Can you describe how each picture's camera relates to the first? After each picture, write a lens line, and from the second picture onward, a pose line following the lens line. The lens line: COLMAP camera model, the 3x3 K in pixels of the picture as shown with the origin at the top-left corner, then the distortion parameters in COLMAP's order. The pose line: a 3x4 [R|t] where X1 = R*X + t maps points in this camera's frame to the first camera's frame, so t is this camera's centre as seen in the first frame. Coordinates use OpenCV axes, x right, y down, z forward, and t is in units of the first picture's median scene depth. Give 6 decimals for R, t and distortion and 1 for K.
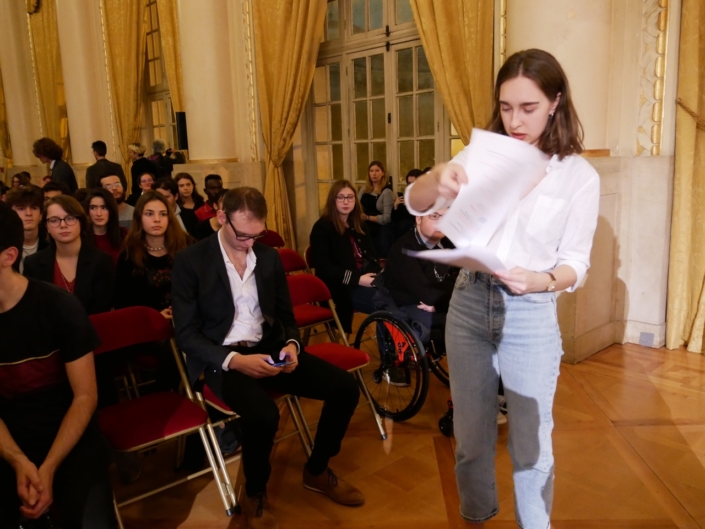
lens RADIAL K [[592.5, 0, 348.7], [0, 592.5, 270.0], [0, 0, 1]] dist [-0.052463, 0.045367]
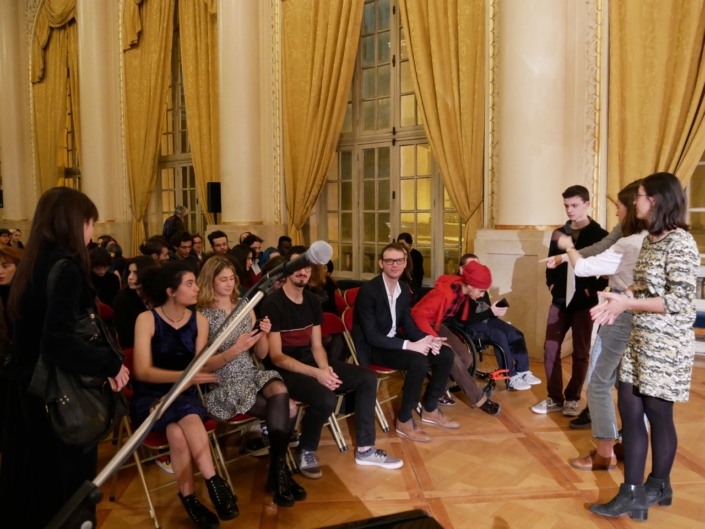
lens RADIAL K [[592.5, 0, 353.4], [0, 592.5, 266.5], [0, 0, 1]] dist [-0.052463, 0.045367]
pose [[0.990818, 0.016658, 0.134175, -0.189502], [-0.002065, 0.994130, -0.108172, 0.041661], [-0.135190, 0.106902, 0.985036, -0.259922]]
